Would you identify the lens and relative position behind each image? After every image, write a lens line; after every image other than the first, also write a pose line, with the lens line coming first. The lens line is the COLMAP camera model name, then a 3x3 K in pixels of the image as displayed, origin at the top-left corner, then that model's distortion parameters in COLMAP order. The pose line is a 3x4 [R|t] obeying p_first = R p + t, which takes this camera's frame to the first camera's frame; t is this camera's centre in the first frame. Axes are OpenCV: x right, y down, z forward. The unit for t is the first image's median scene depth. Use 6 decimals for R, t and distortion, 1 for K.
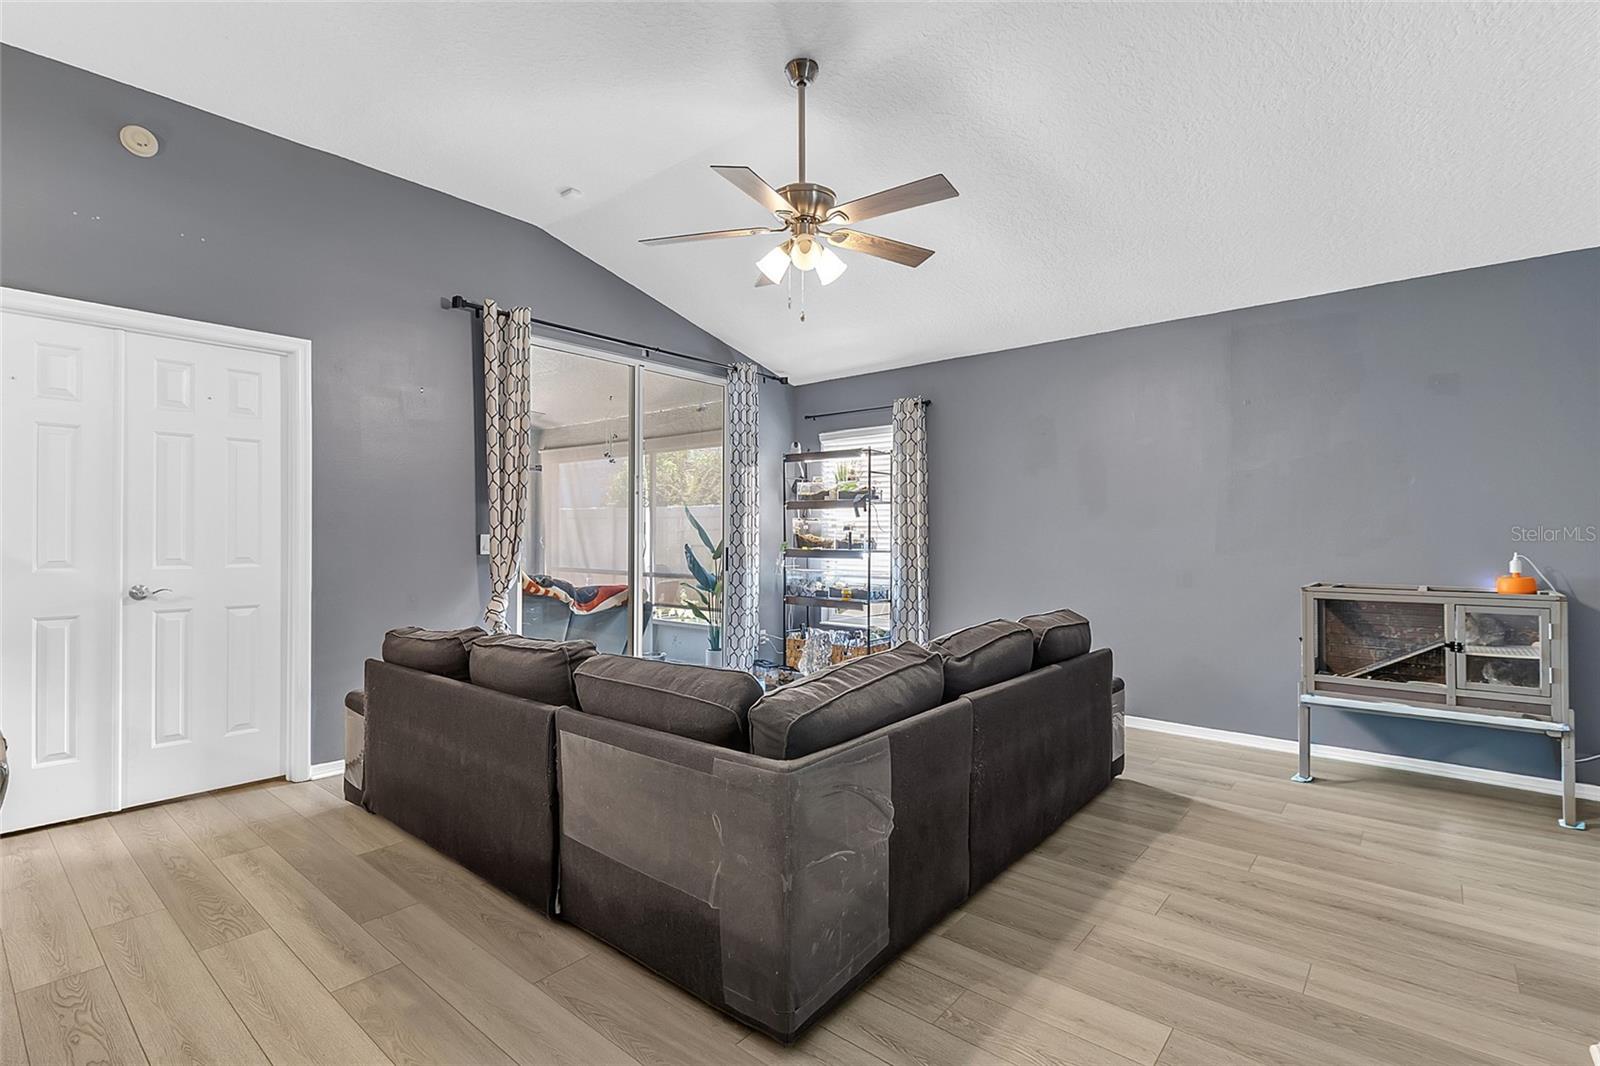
lens RADIAL K [[750.3, 0, 813.0], [0, 750.3, 537.6], [0, 0, 1]] dist [0.000529, 0.000228]
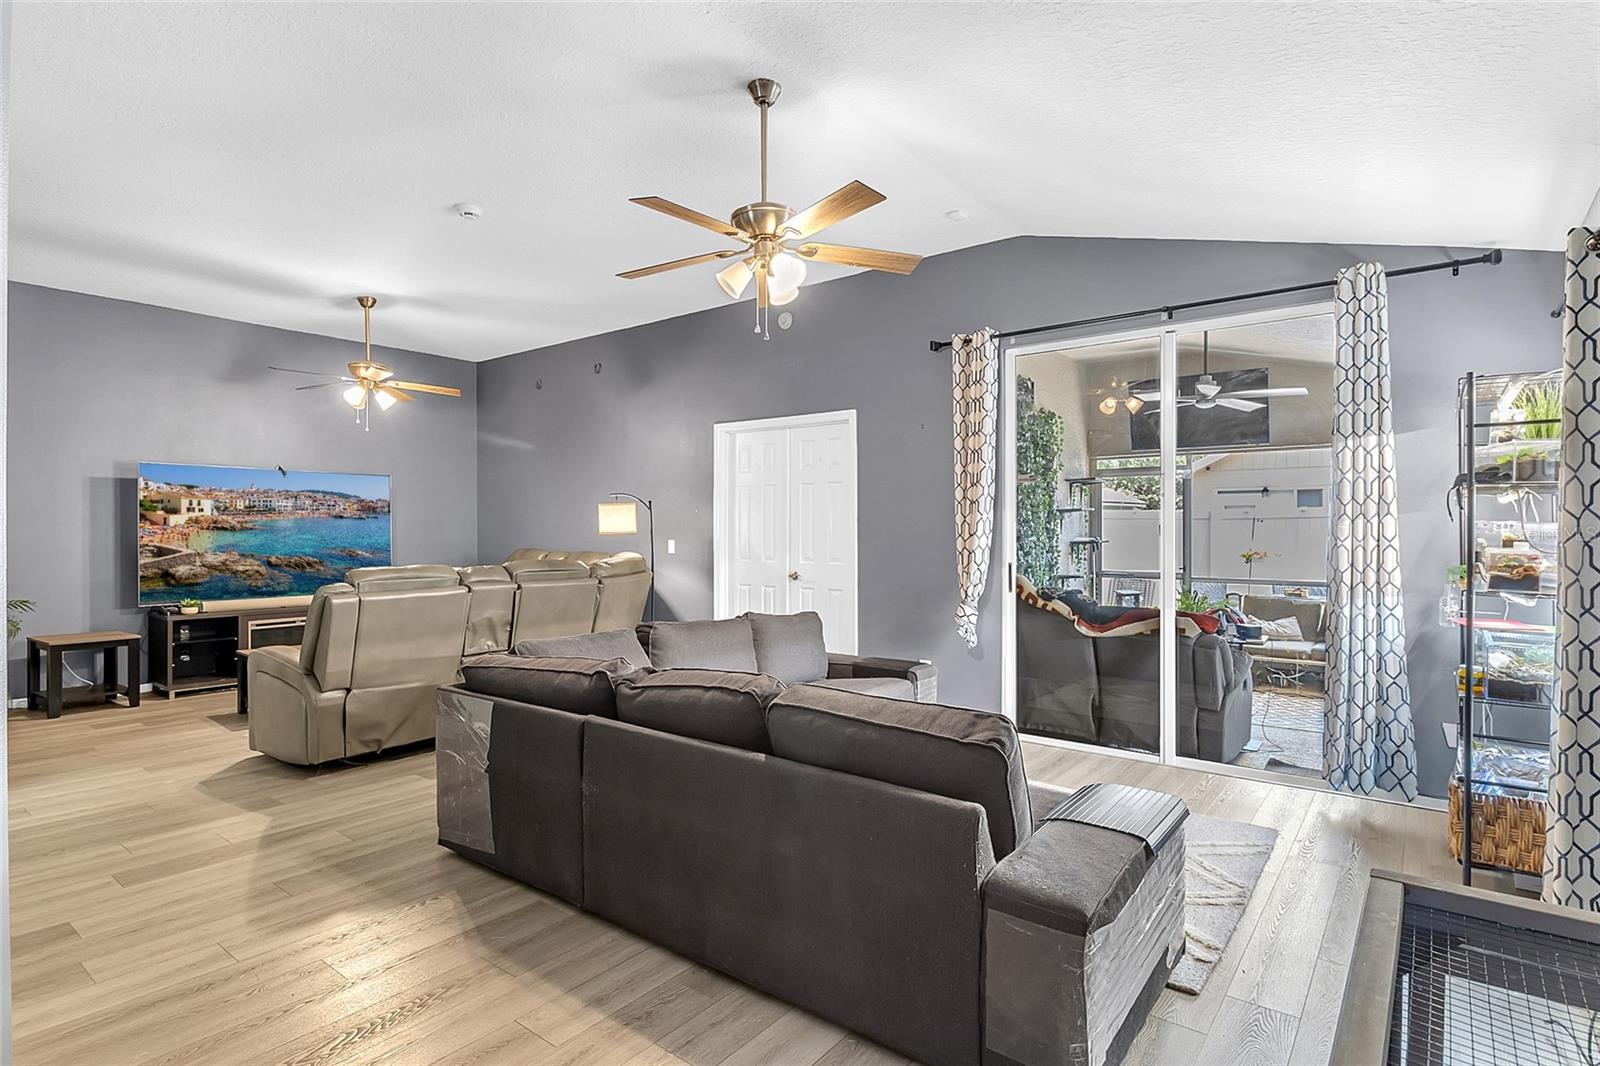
lens RADIAL K [[809.2, 0, 770.4], [0, 809.2, 529.7], [0, 0, 1]] dist [0.030756, -0.024938]
pose [[0.008145, 0.001088, -0.999966, 0.751518], [-0.001982, 0.999997, 0.001071, -0.027303], [0.999965, 0.001973, 0.008147, 0.699653]]
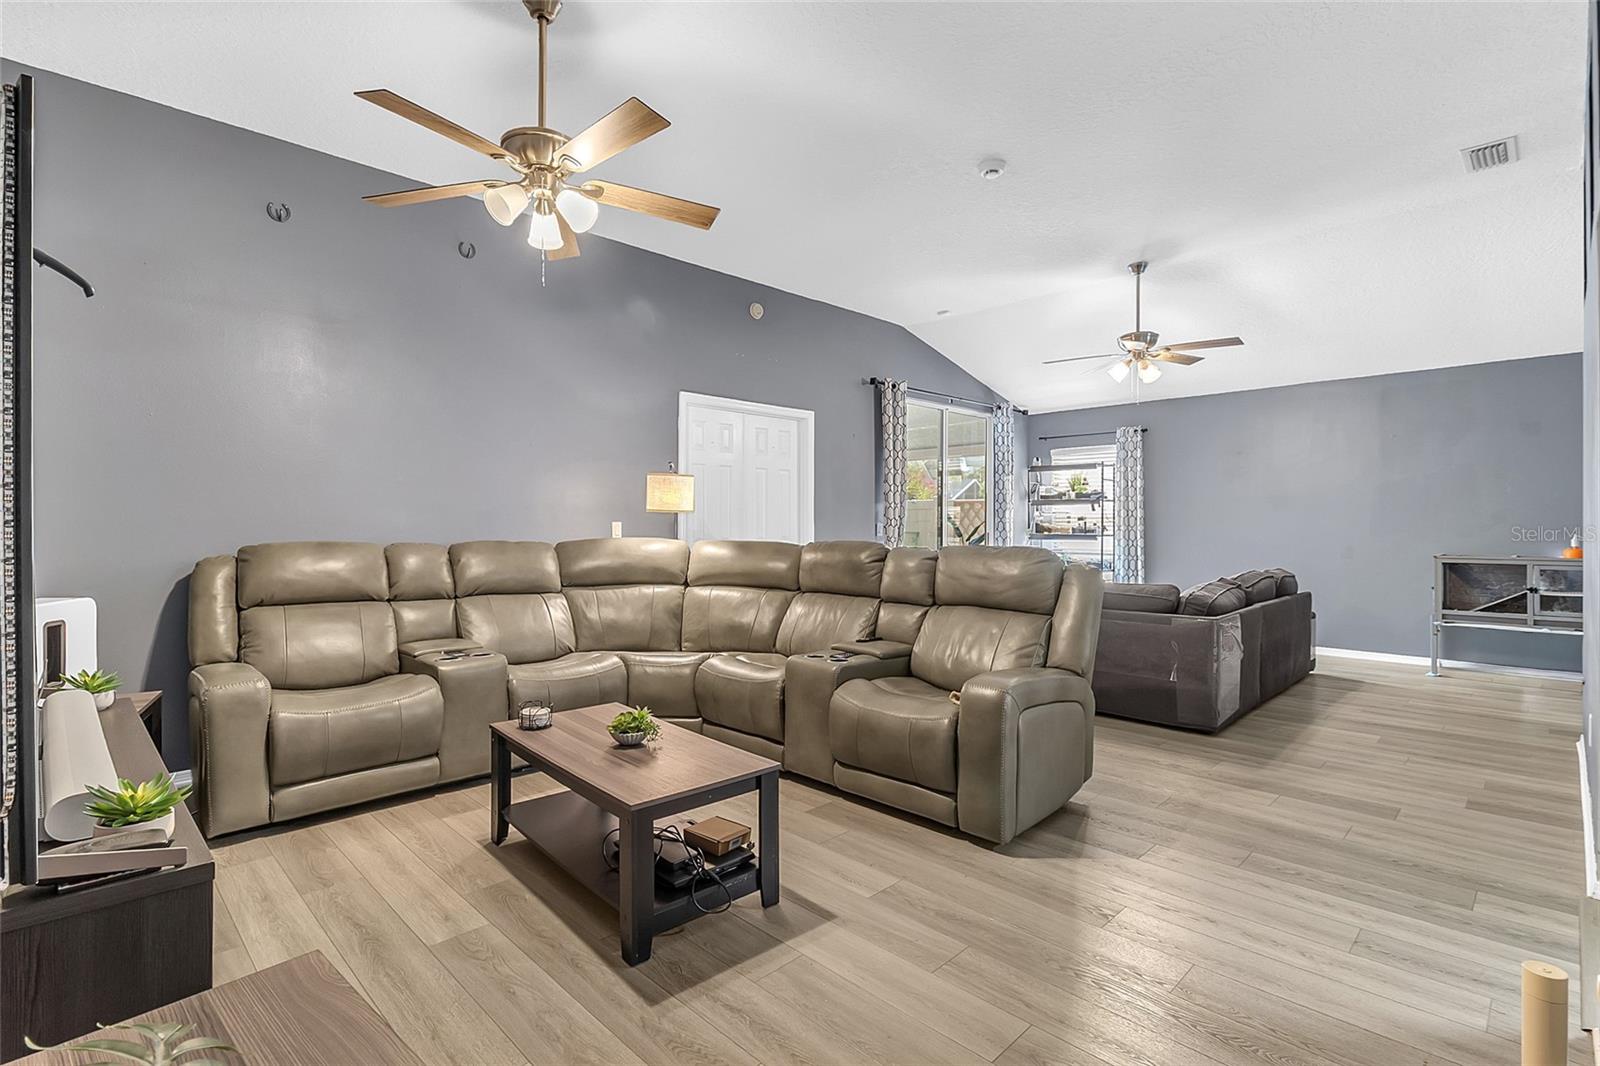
lens RADIAL K [[764.7, 0, 795.4], [0, 764.7, 526.9], [0, 0, 1]] dist [-0.002640, -0.001137]
pose [[0.994794, -0.001219, -0.101900, -0.450924], [0.001271, 0.999999, 0.000446, 0.001629], [0.101900, -0.000573, 0.994795, -0.637418]]
